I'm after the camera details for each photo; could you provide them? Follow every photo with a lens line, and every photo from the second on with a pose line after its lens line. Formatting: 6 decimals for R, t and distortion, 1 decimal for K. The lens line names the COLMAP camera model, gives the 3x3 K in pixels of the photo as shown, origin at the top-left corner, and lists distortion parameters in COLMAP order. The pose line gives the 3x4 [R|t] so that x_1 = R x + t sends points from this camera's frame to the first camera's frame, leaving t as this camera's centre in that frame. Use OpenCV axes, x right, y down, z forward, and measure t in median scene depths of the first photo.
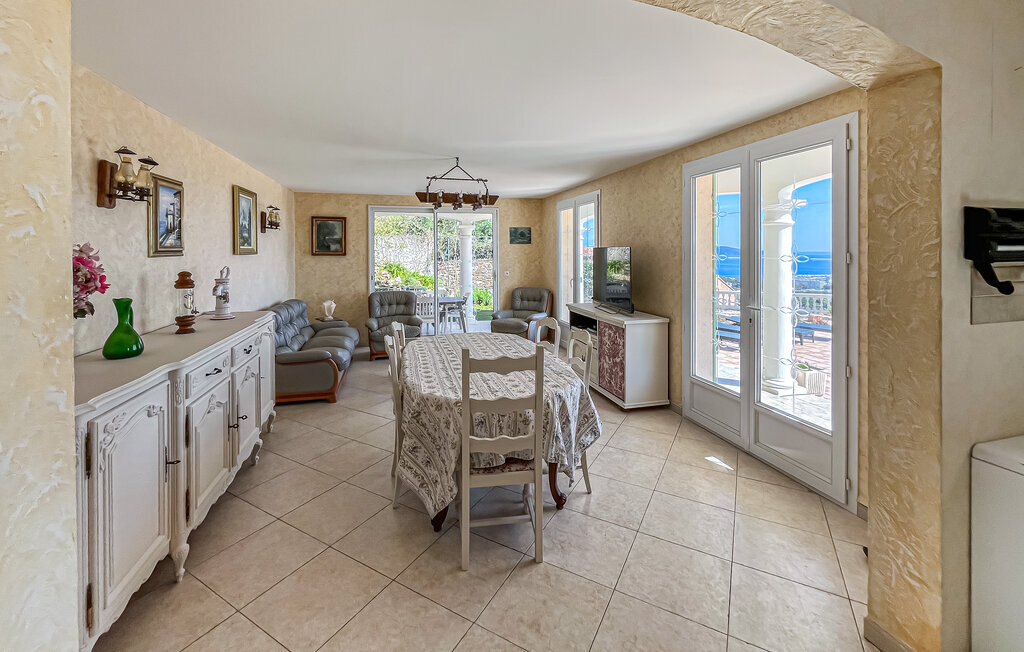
lens RADIAL K [[429.1, 0, 499.3], [0, 429.1, 253.9], [0, 0, 1]] dist [-0.000517, -0.000024]
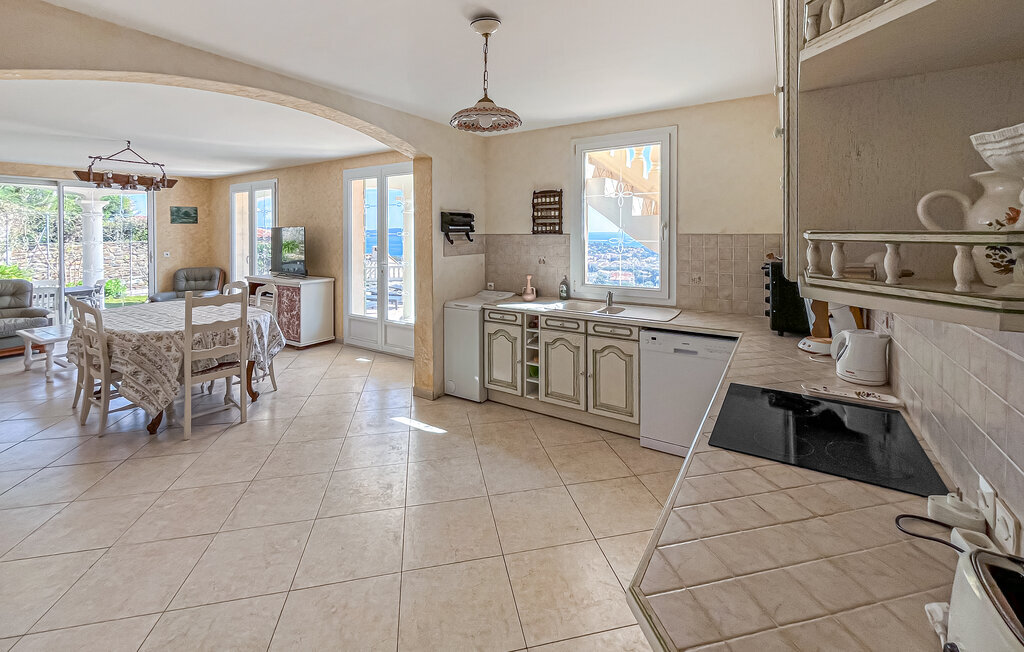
lens RADIAL K [[412.4, 0, 509.5], [0, 412.4, 230.3], [0, 0, 1]] dist [0.000273, 0.000012]
pose [[0.726974, 0.001683, 0.686663, -0.115913], [0.006585, 0.999934, -0.009423, 0.010779], [-0.686633, 0.011372, 0.726915, -0.382398]]
